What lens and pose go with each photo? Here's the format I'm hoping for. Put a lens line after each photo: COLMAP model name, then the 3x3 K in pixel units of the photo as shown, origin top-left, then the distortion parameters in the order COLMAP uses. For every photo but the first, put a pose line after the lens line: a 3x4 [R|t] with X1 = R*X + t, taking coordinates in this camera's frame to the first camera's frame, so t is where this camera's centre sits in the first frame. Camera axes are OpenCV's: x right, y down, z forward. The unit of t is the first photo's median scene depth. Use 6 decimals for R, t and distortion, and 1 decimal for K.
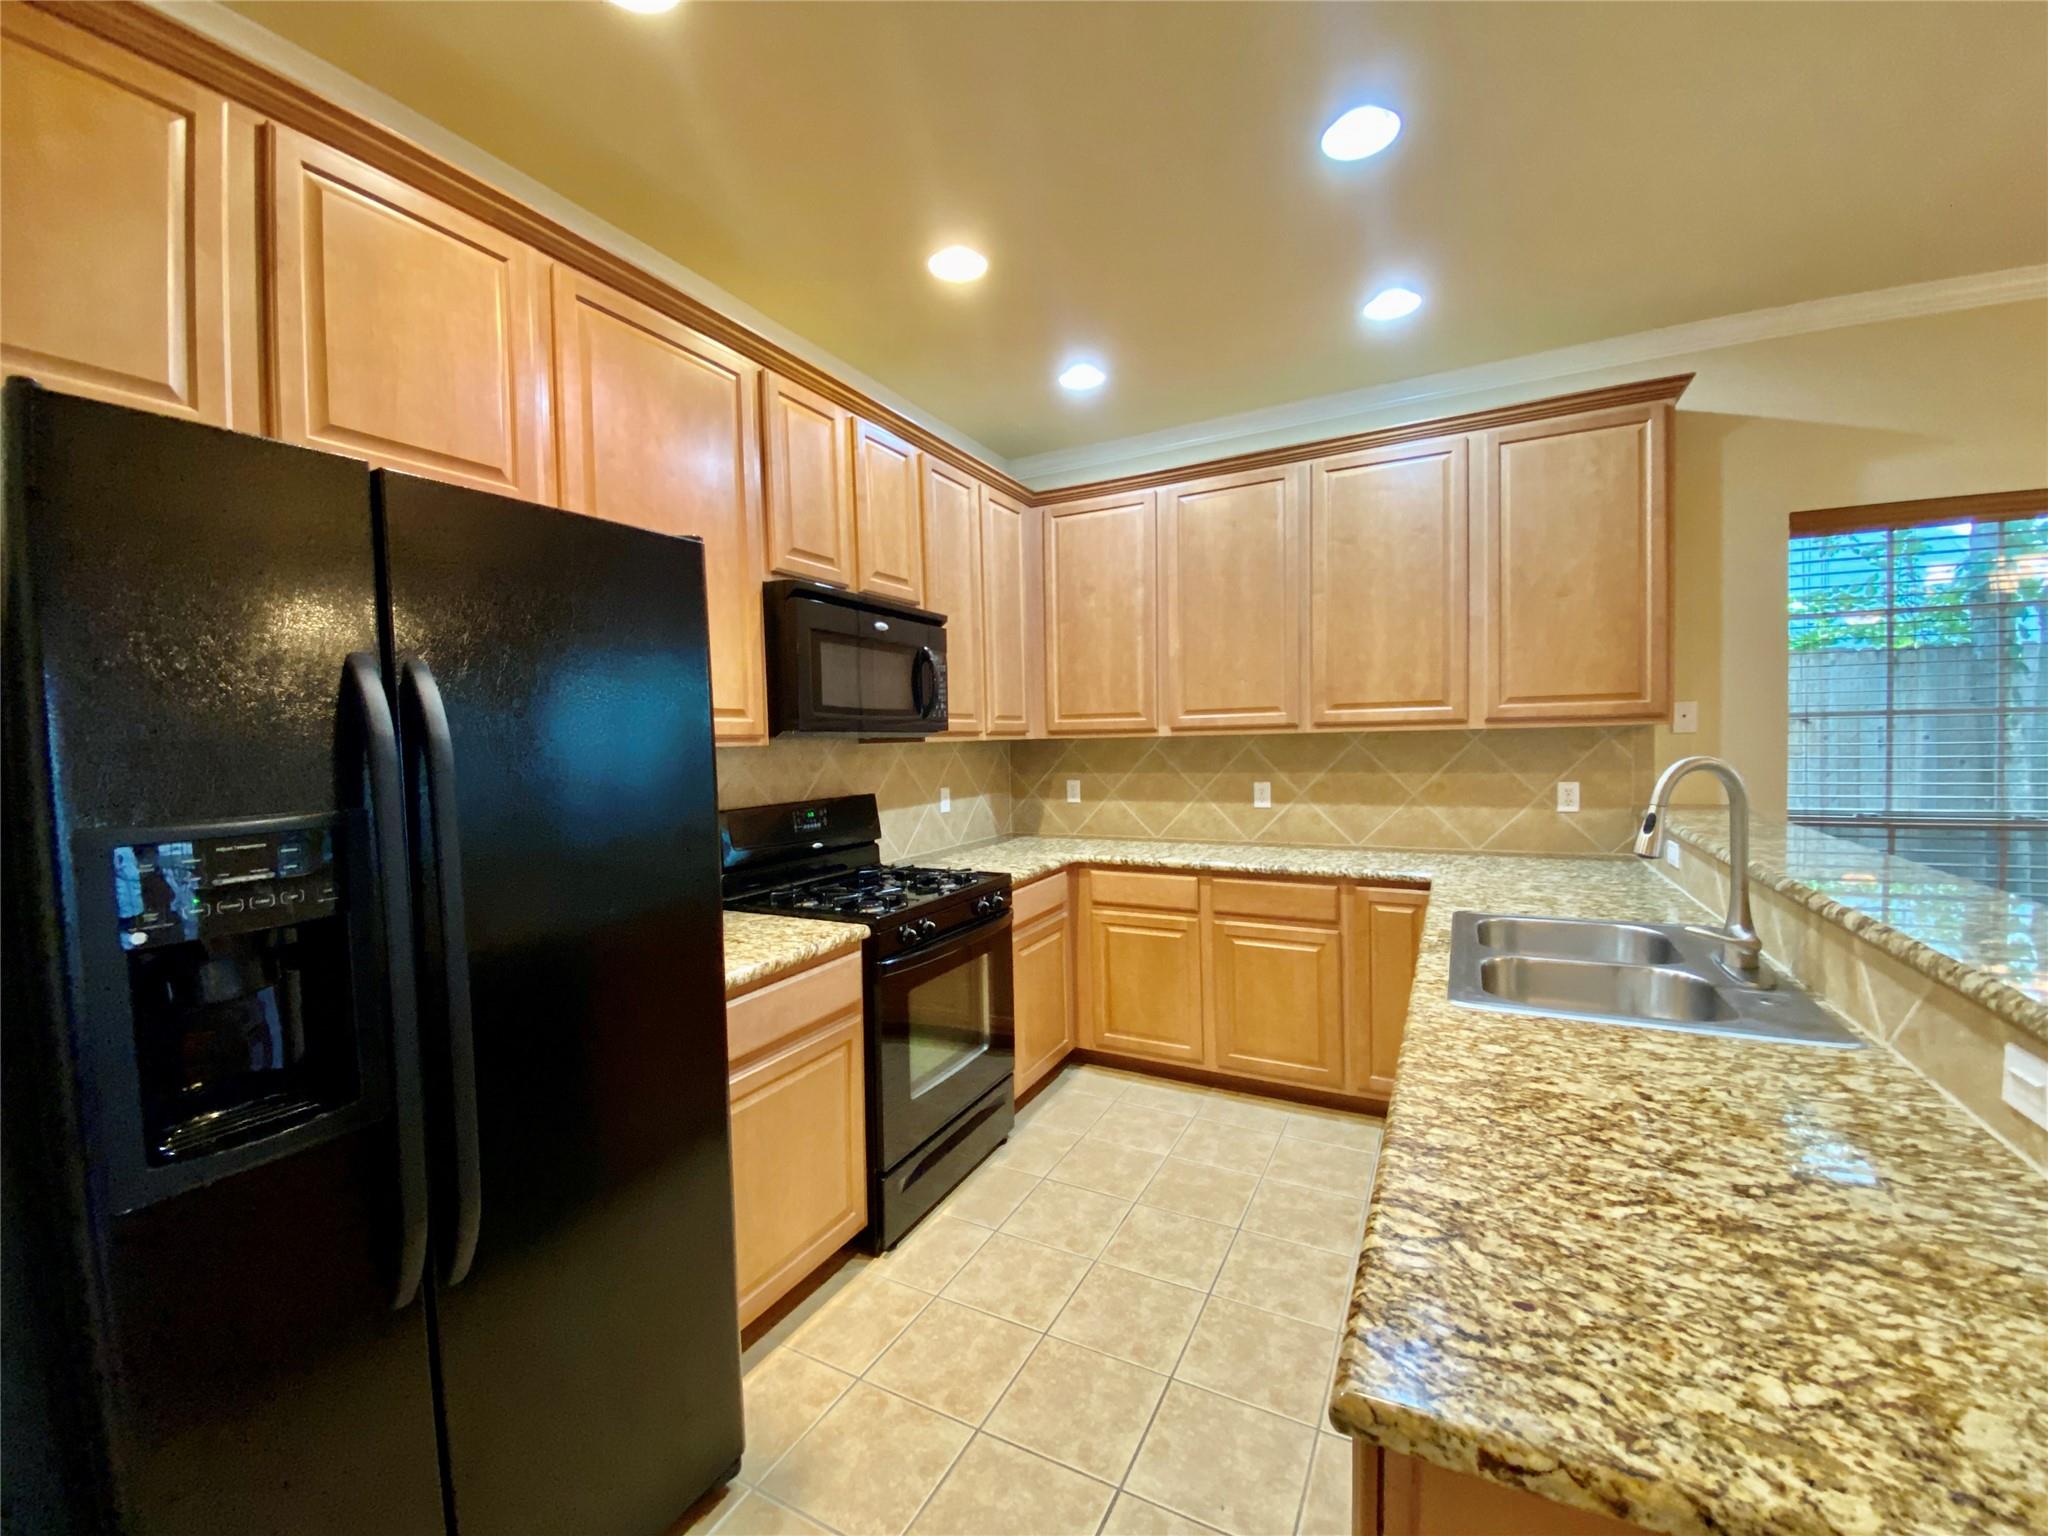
lens RADIAL K [[832.9, 0, 1021.5], [0, 832.9, 772.1], [0, 0, 1]] dist [0.022315, -0.021473]
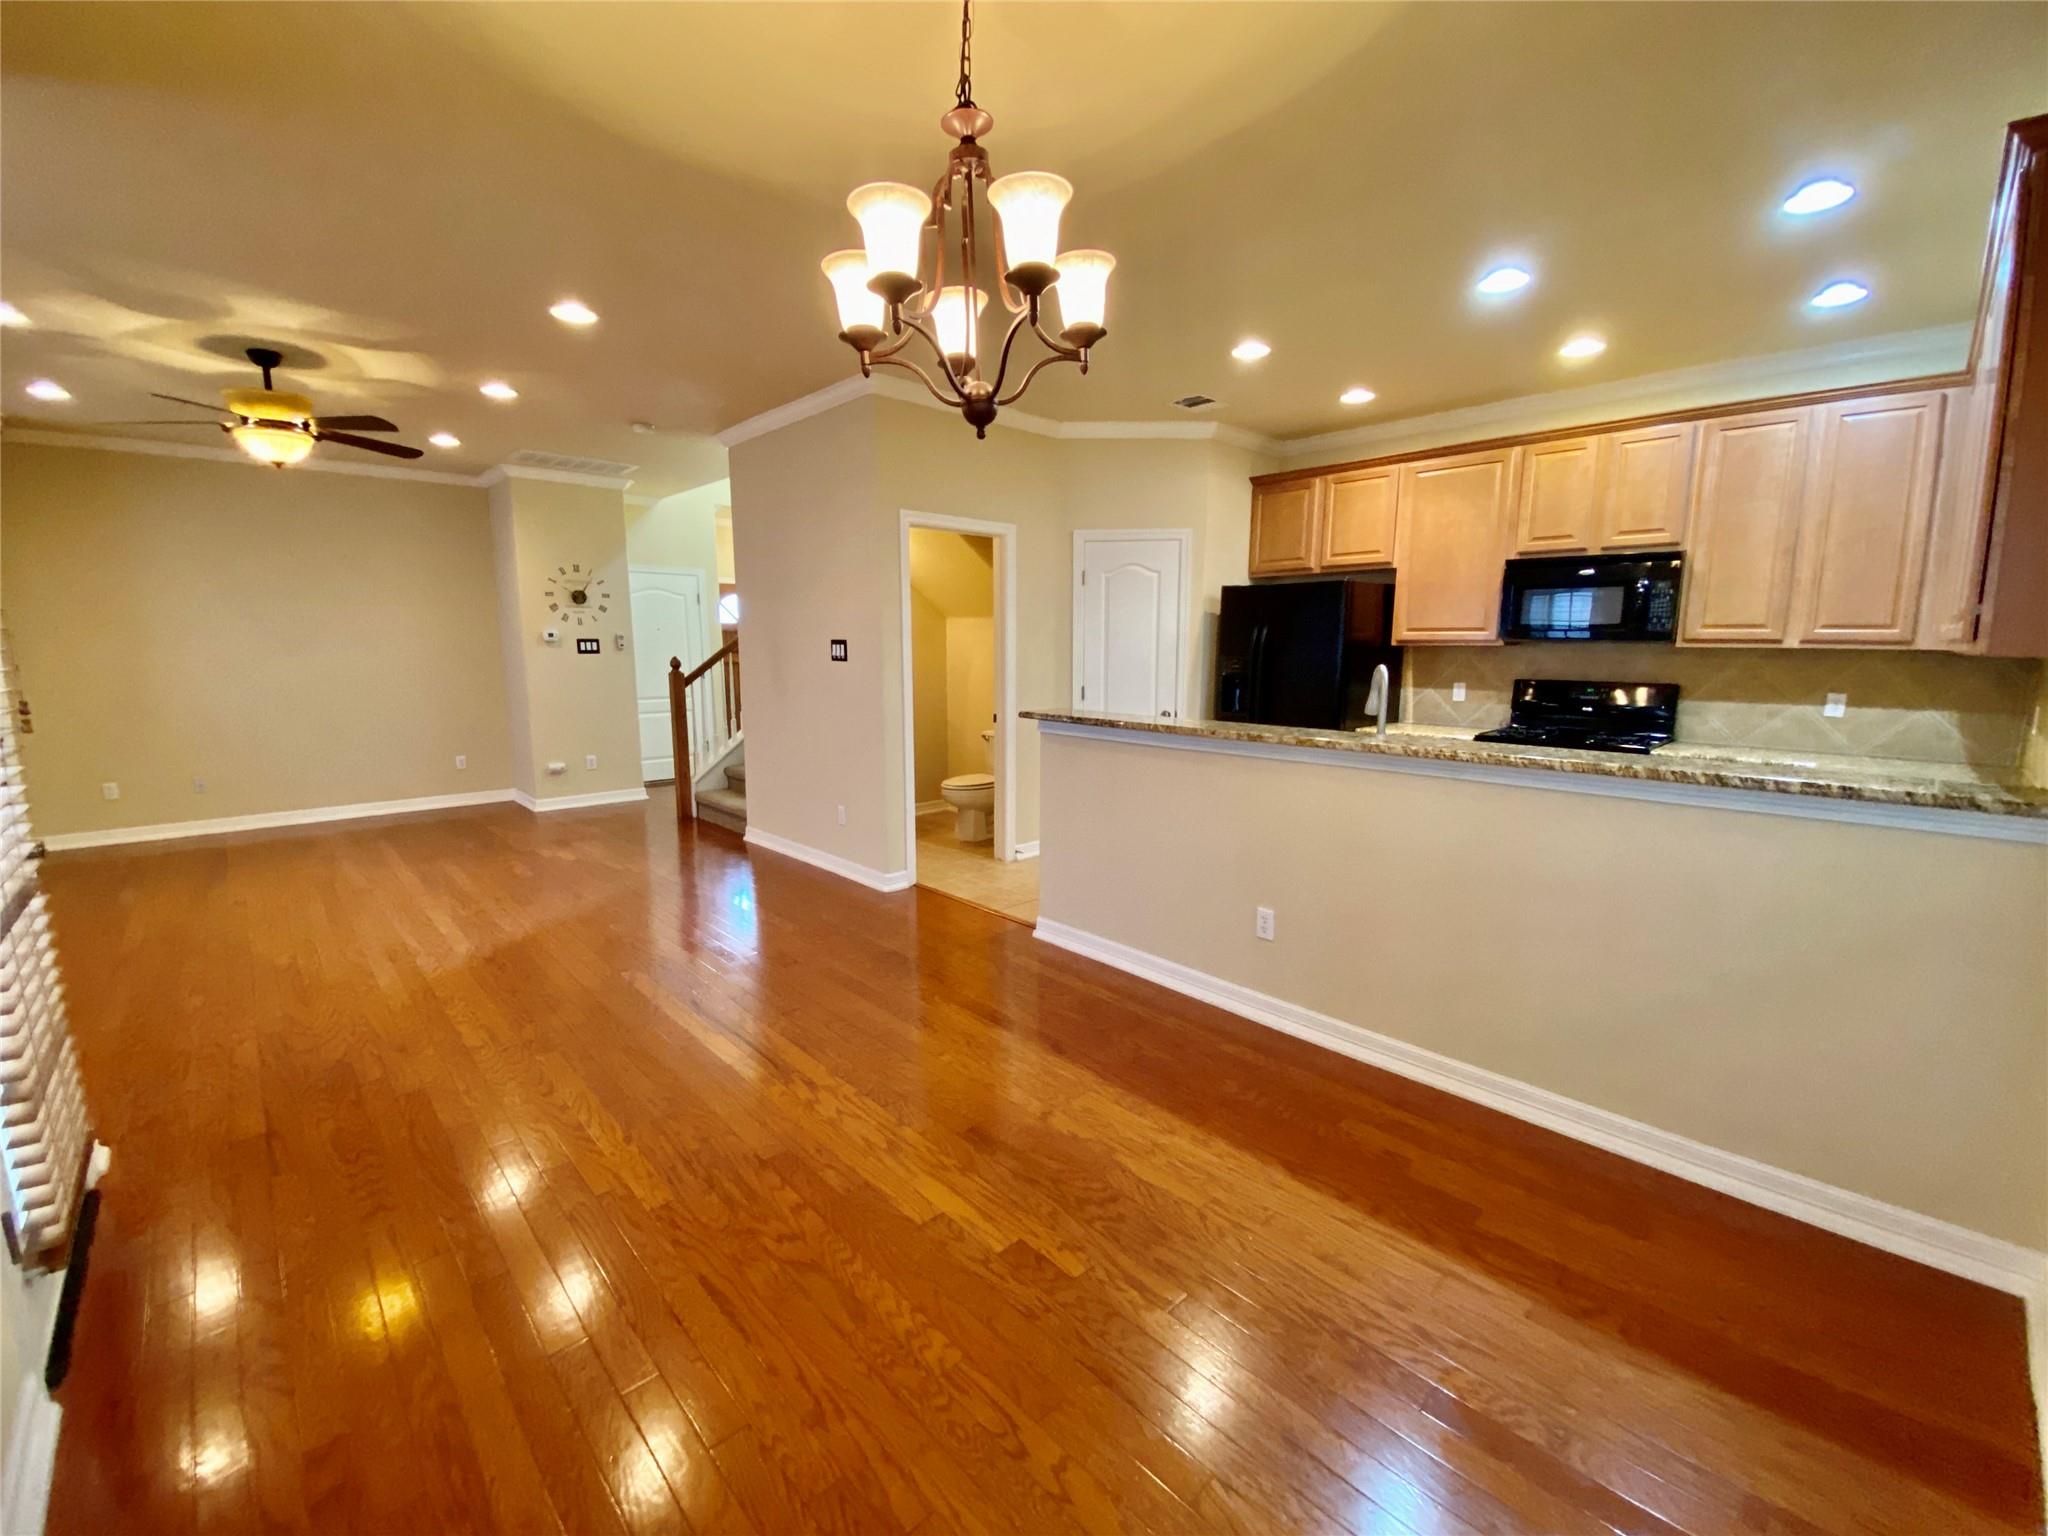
lens RADIAL K [[832.9, 0, 1021.5], [0, 832.9, 772.1], [0, 0, 1]] dist [0.022315, -0.021473]
pose [[-0.342813, 0.169986, -0.923896, 1.652831], [-0.034938, 0.980505, 0.193365, -0.068330], [0.938754, 0.098567, -0.330191, 0.520800]]
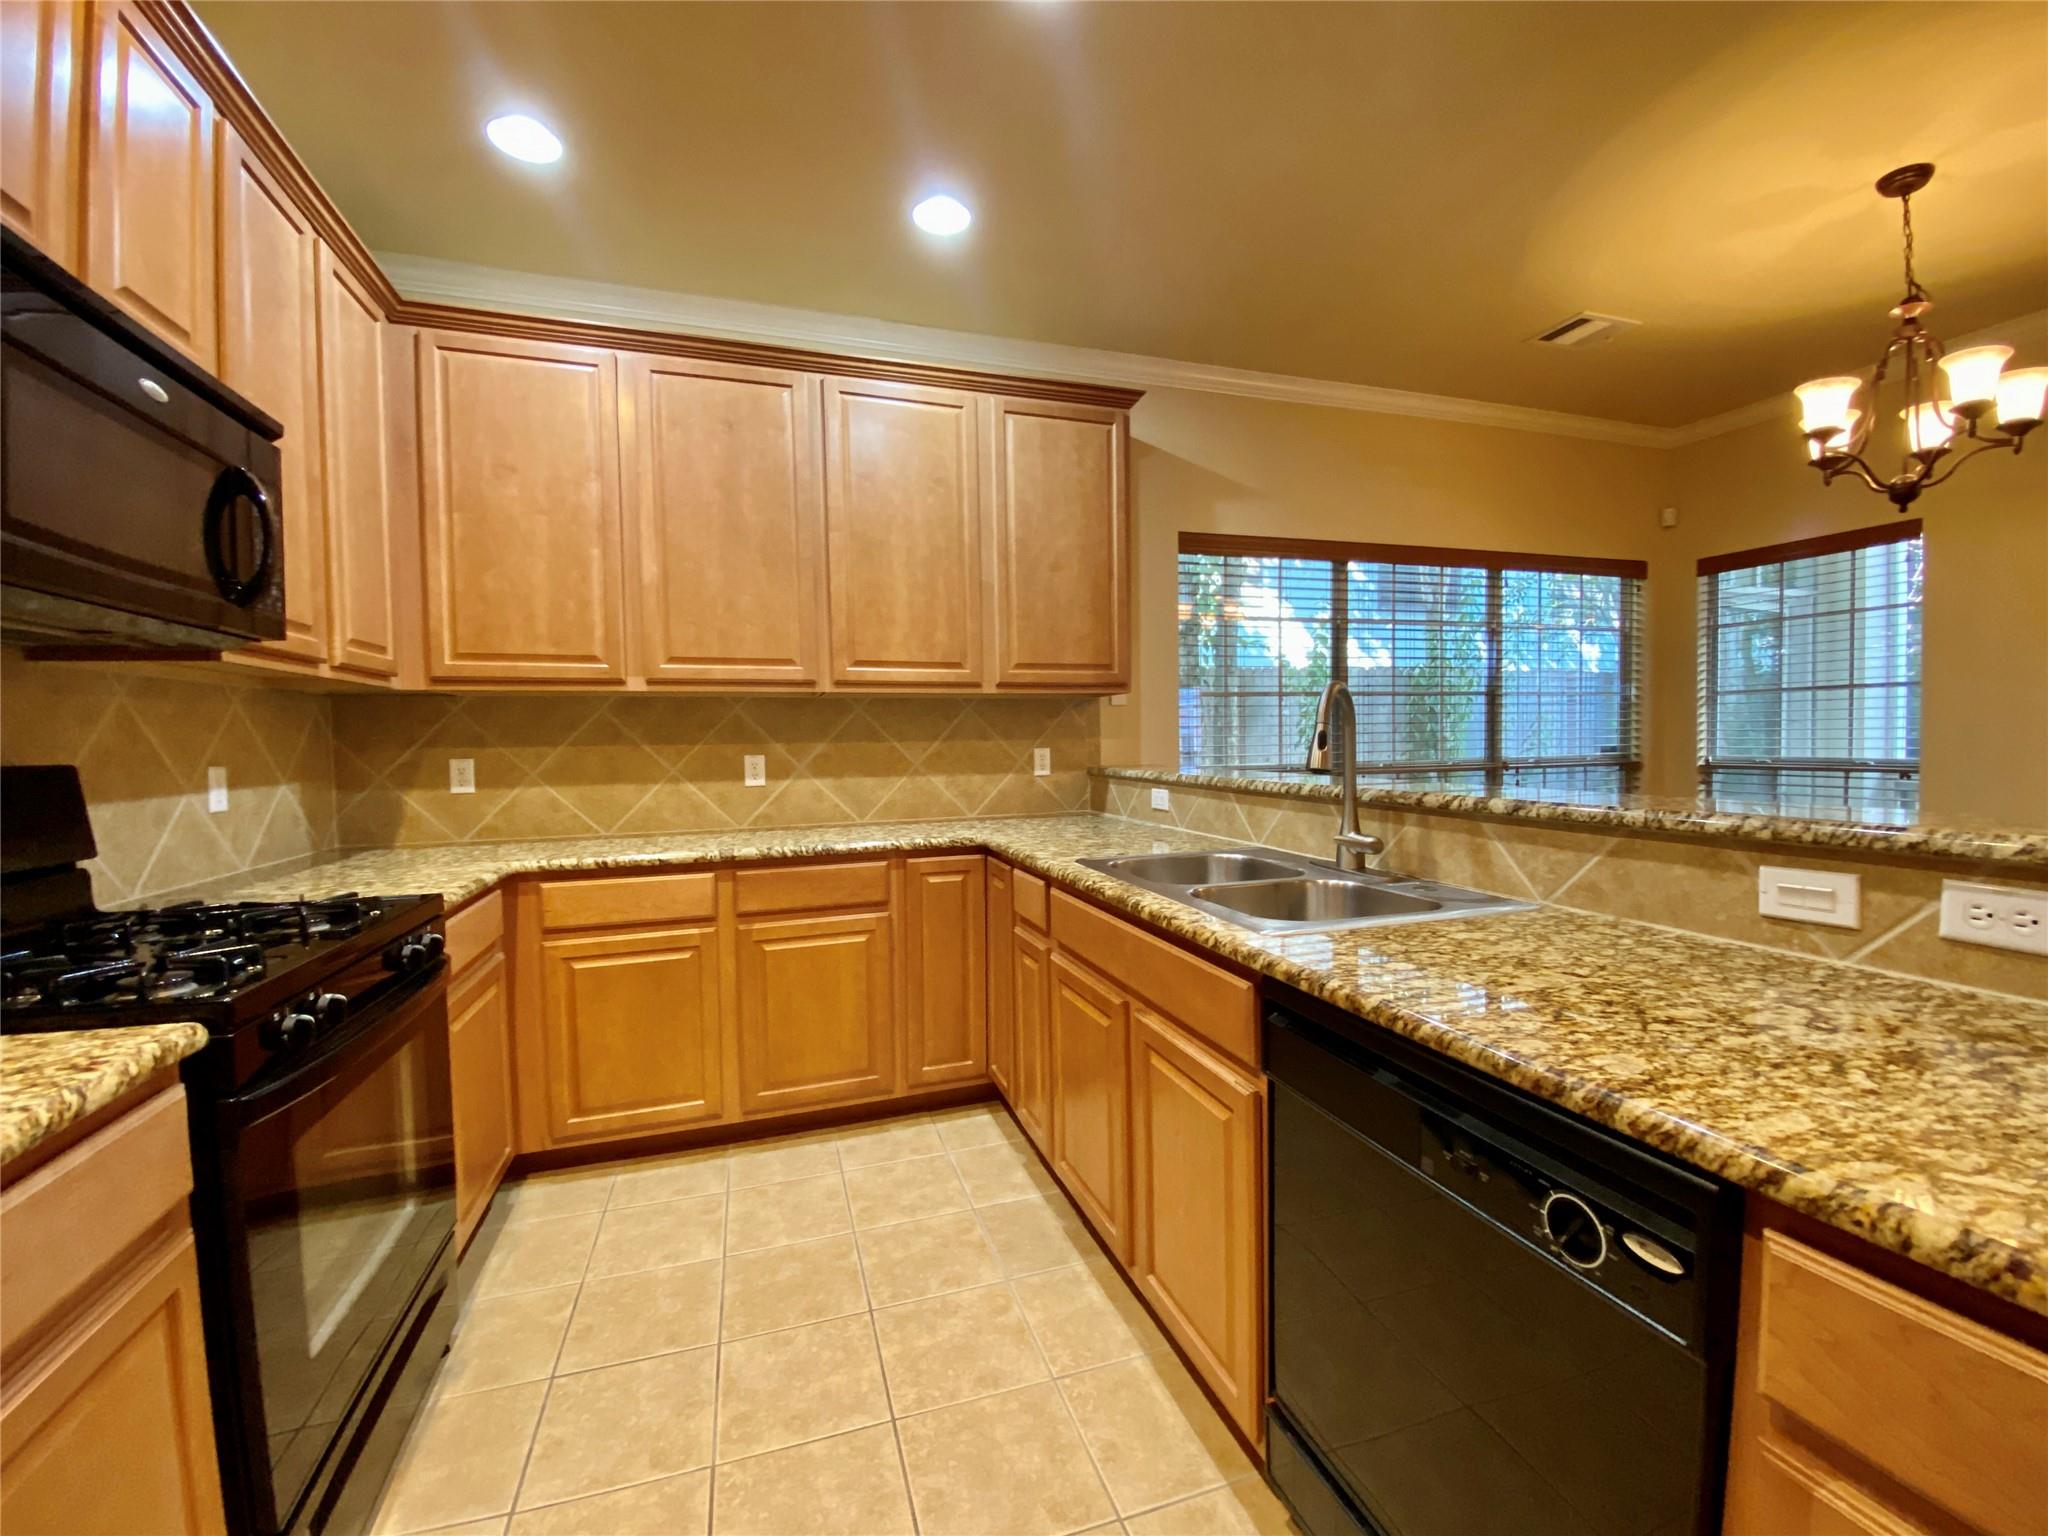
lens RADIAL K [[832.9, 0, 1021.5], [0, 832.9, 772.1], [0, 0, 1]] dist [0.022315, -0.021473]
pose [[0.695703, -0.016474, 0.718141, -0.157275], [0.029984, 0.999532, -0.006118, 0.054622], [-0.717703, 0.025789, 0.695871, 0.306701]]
